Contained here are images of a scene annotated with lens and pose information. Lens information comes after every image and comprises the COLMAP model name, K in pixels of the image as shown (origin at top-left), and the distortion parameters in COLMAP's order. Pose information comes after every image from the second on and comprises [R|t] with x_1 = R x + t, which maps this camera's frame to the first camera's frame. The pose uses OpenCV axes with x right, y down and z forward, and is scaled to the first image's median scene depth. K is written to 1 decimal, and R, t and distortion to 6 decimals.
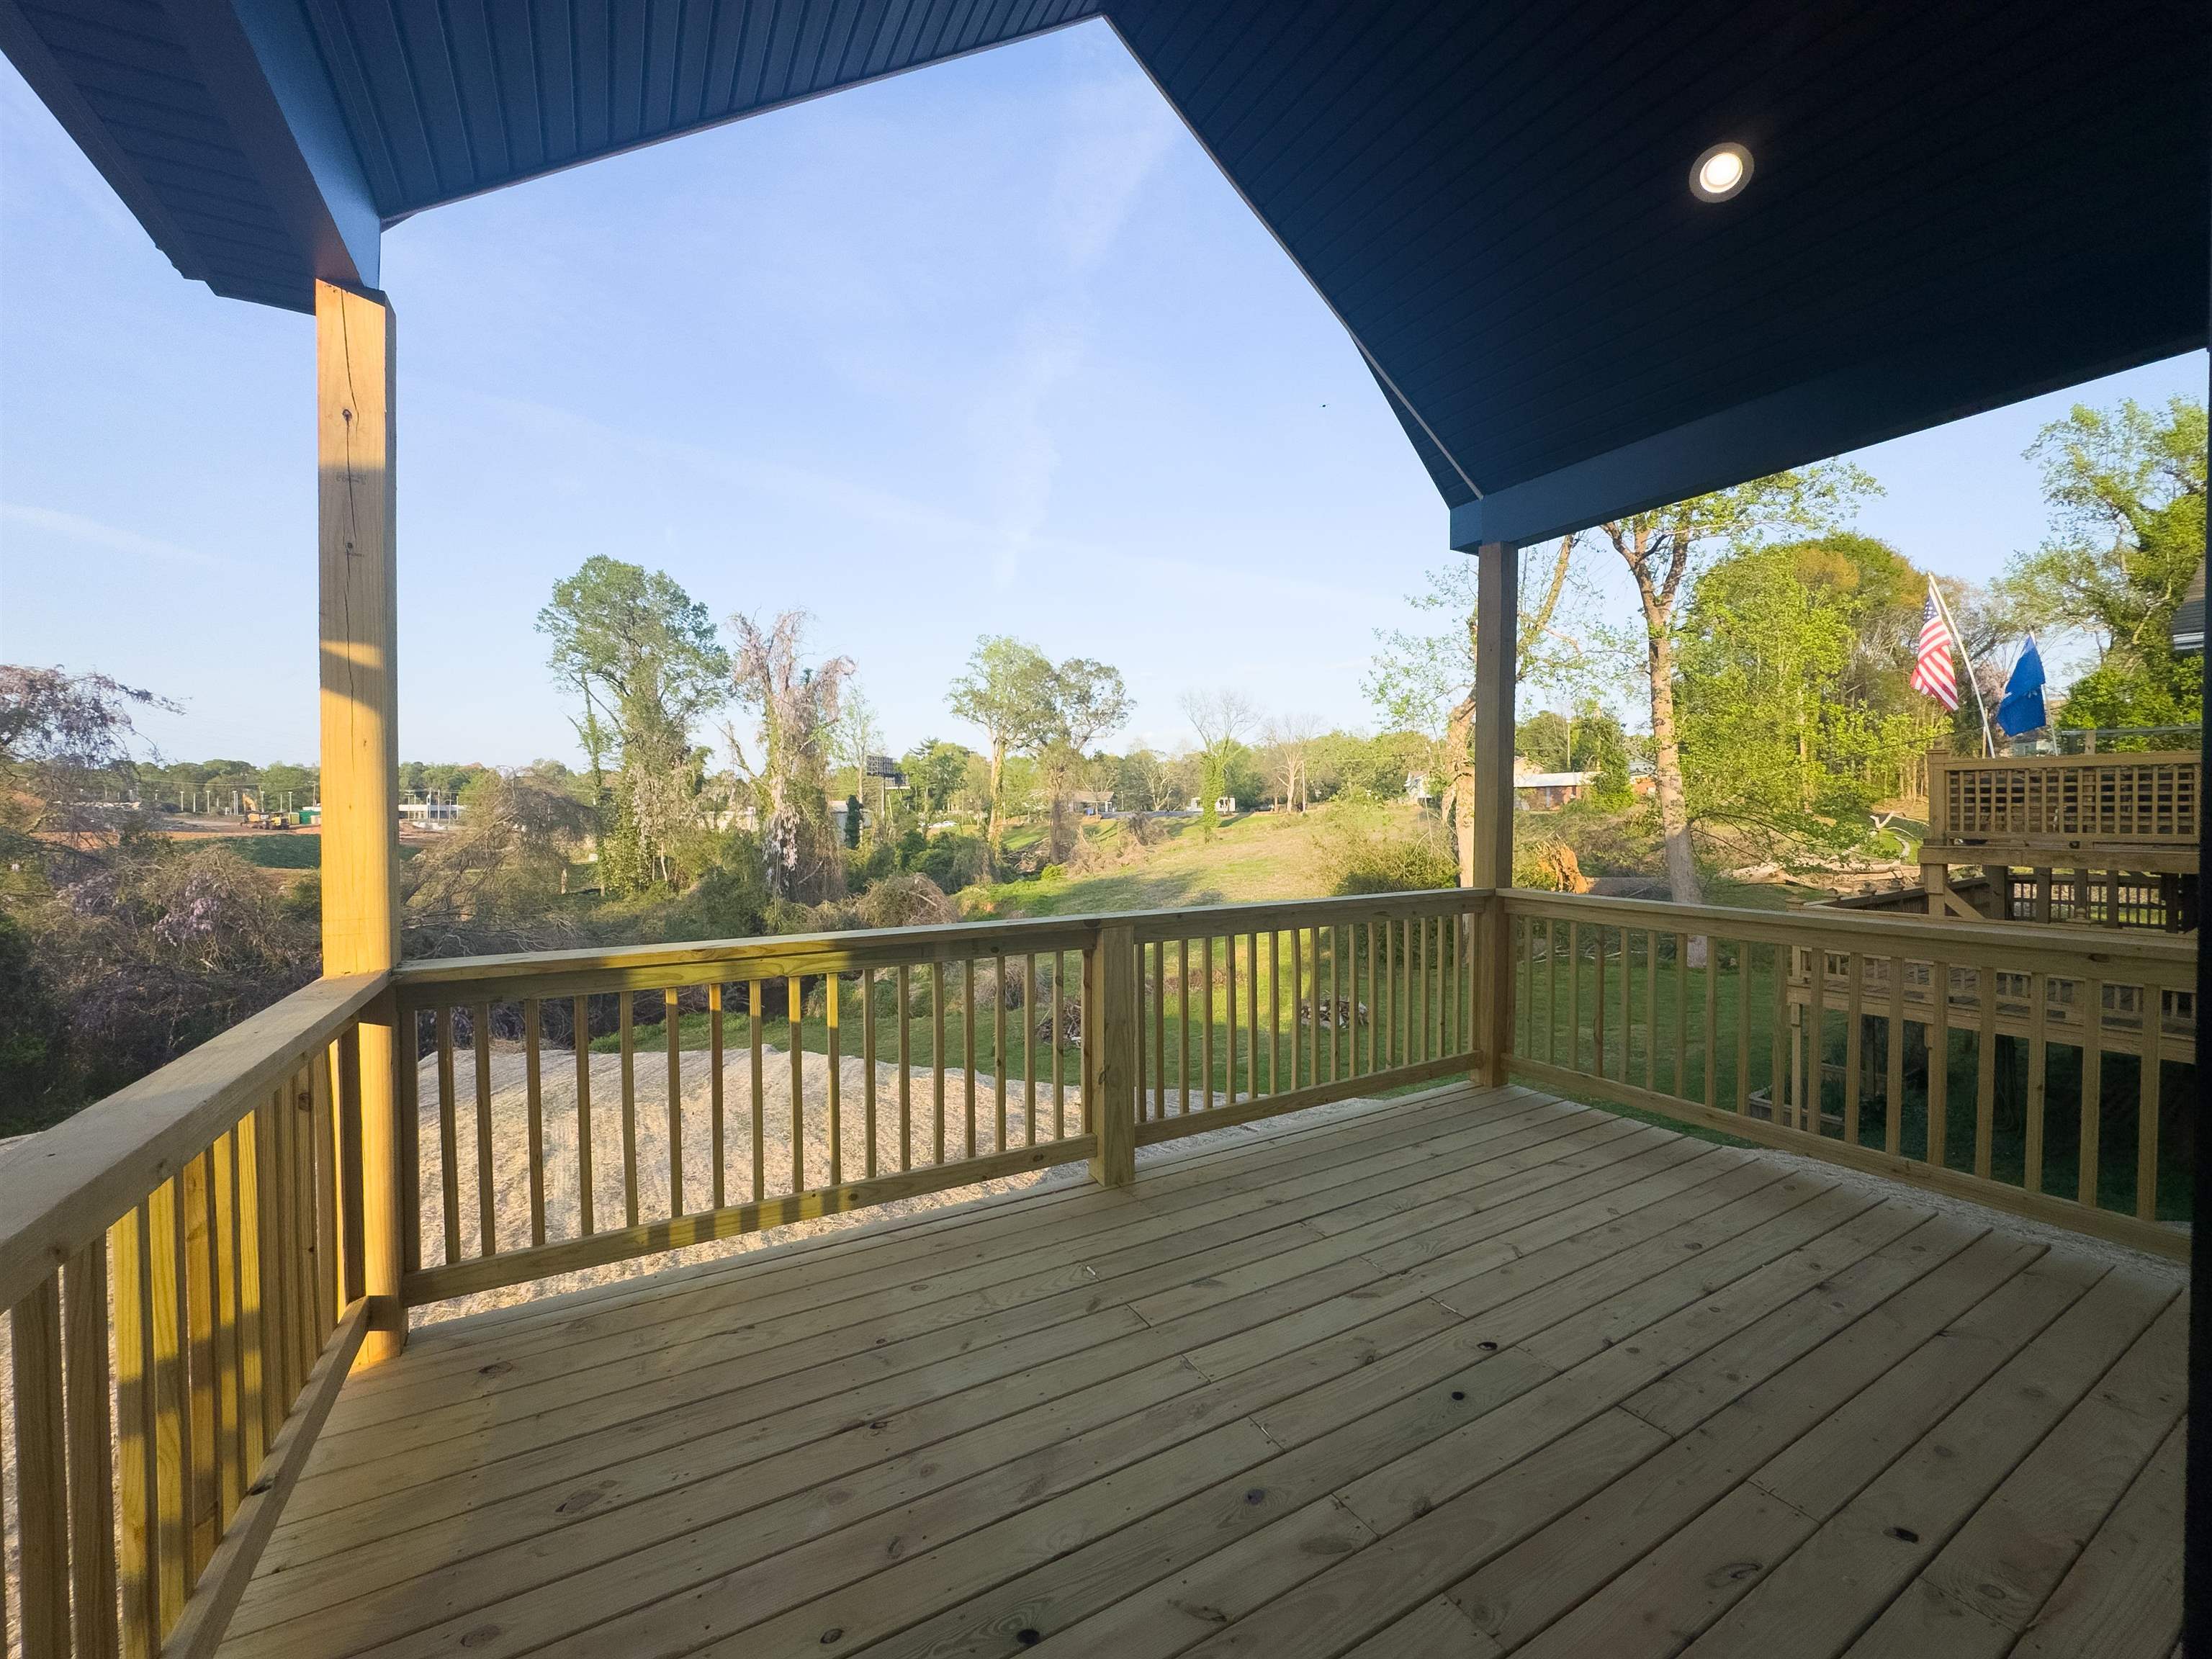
lens RADIAL K [[889.9, 0, 1106.0], [0, 889.9, 829.5], [0, 0, 1]] dist [-0.002818, -0.000169]
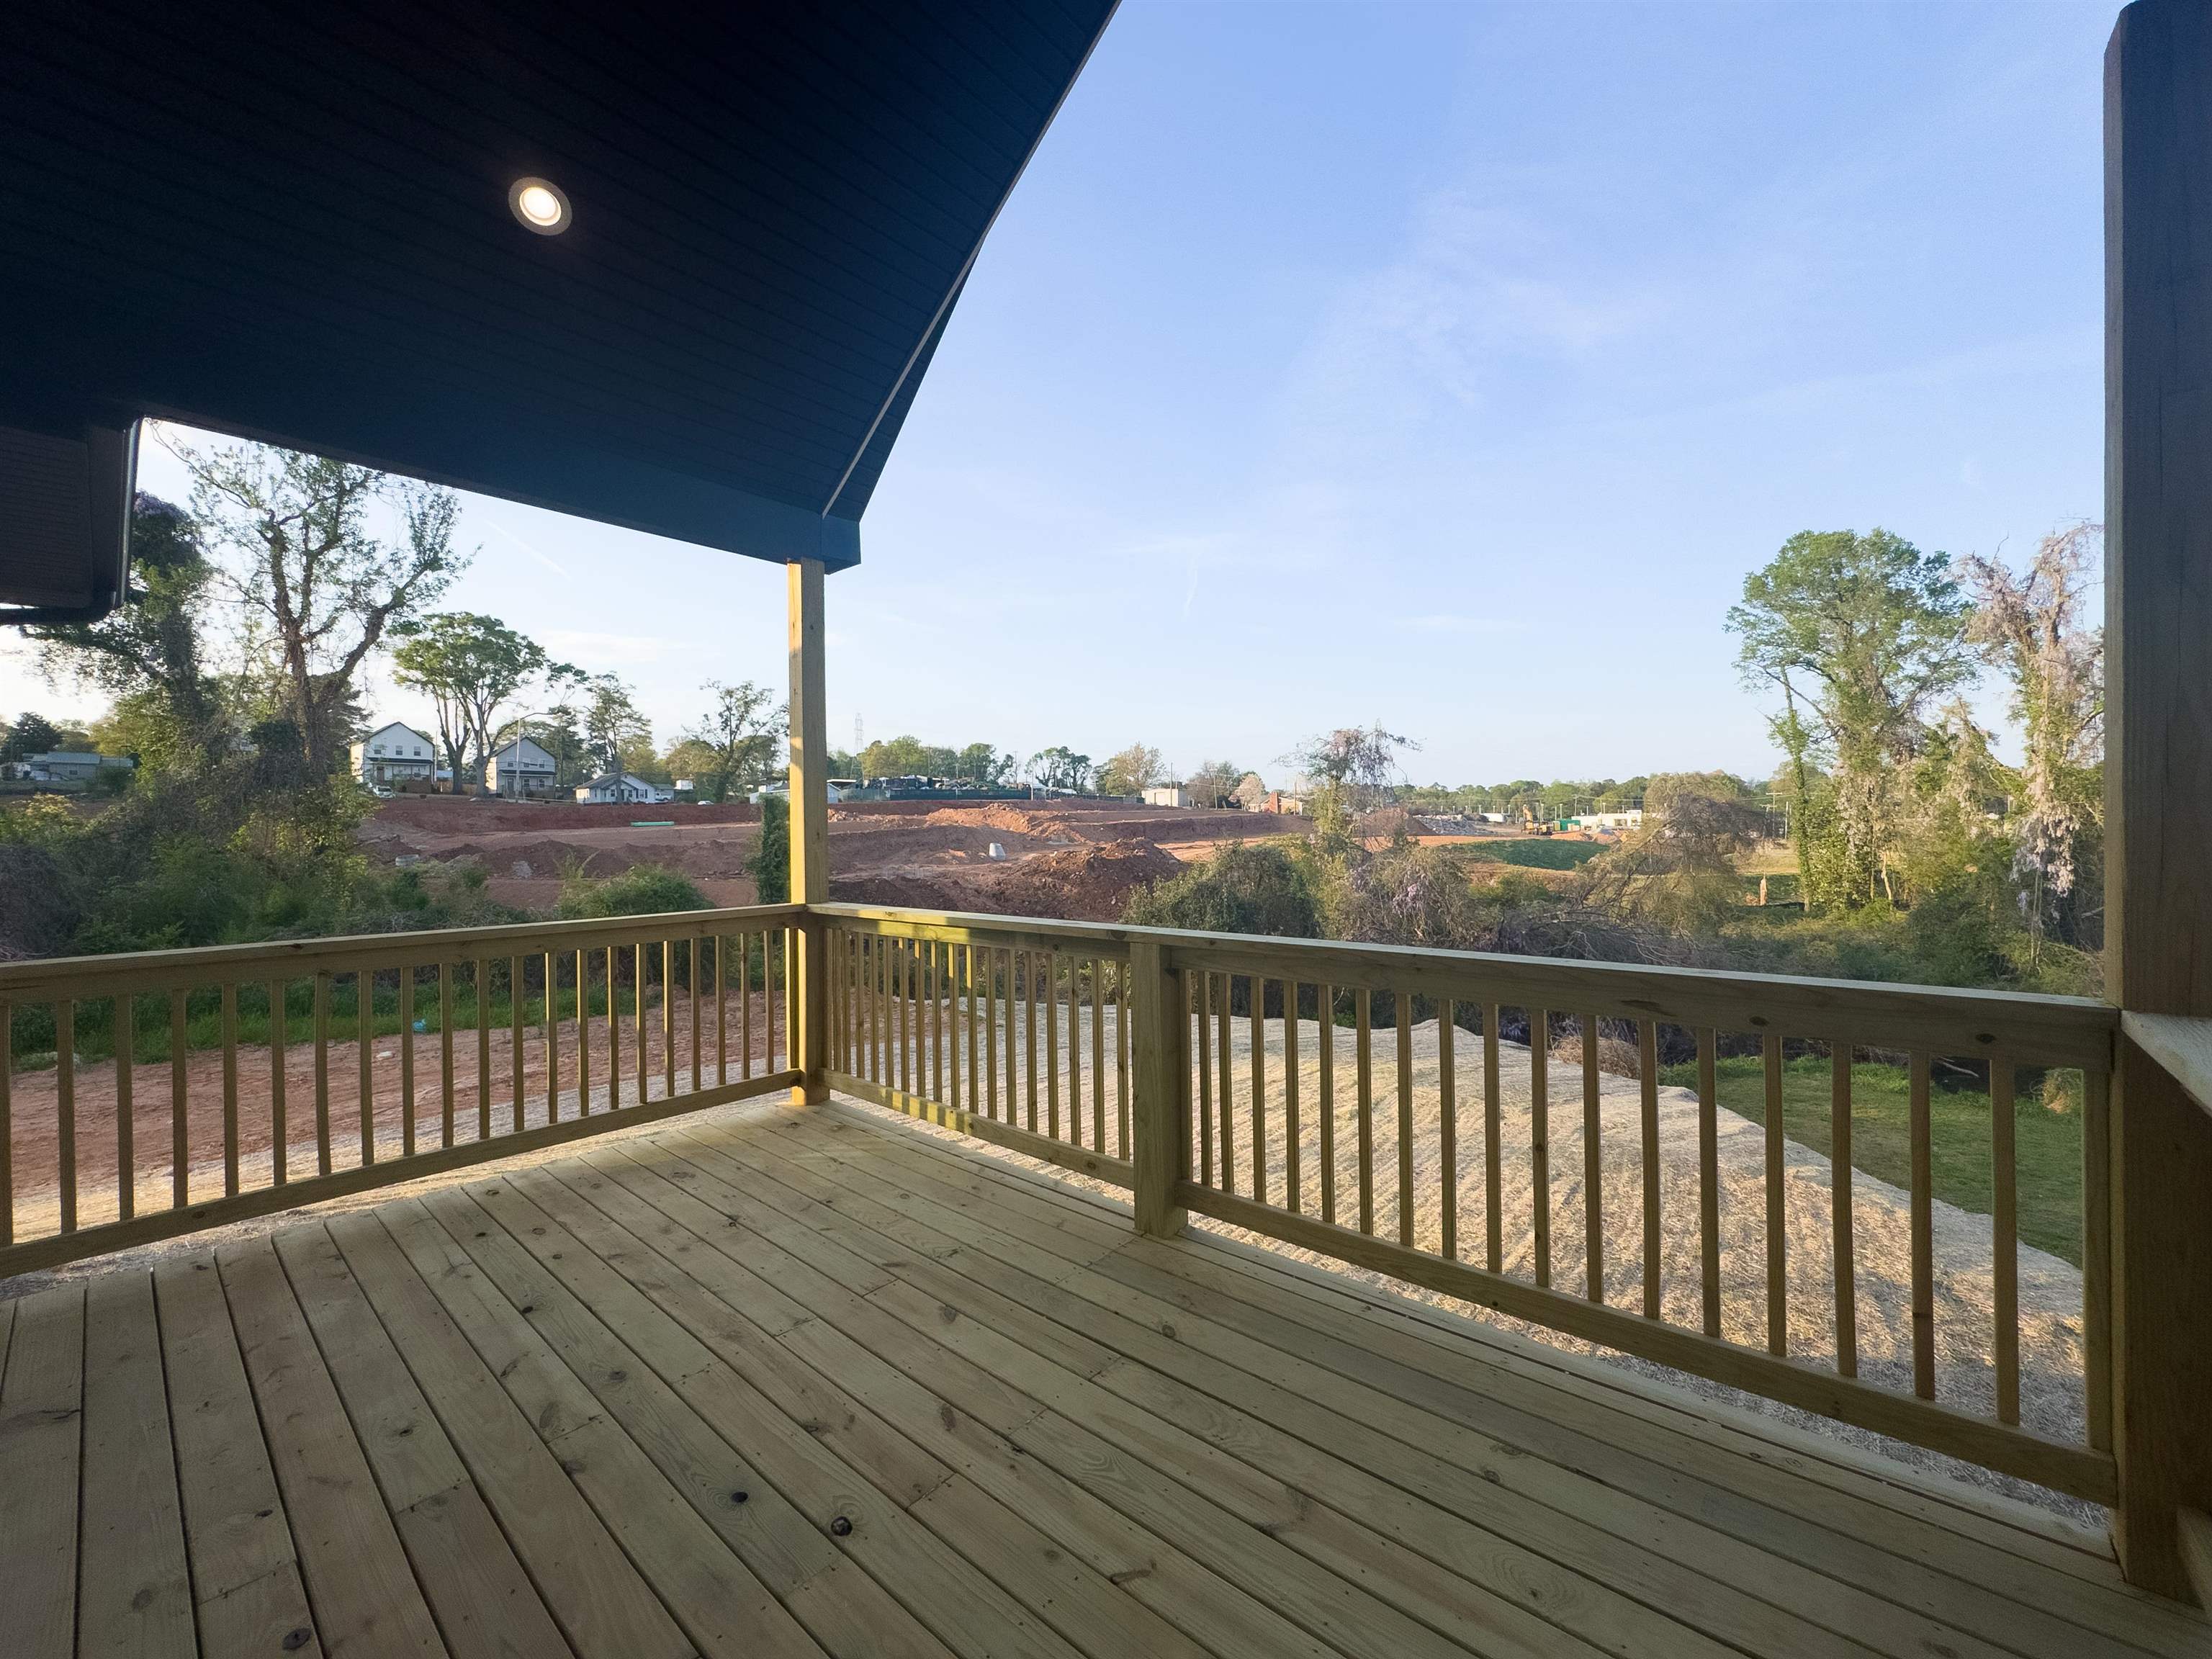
lens RADIAL K [[889.9, 0, 1106.0], [0, 889.9, 829.5], [0, 0, 1]] dist [-0.002818, -0.000169]
pose [[0.322981, -0.001115, -0.946405, 0.080857], [-0.006163, 0.999976, -0.003281, -0.000162], [0.946385, 0.006892, 0.322967, 0.064615]]
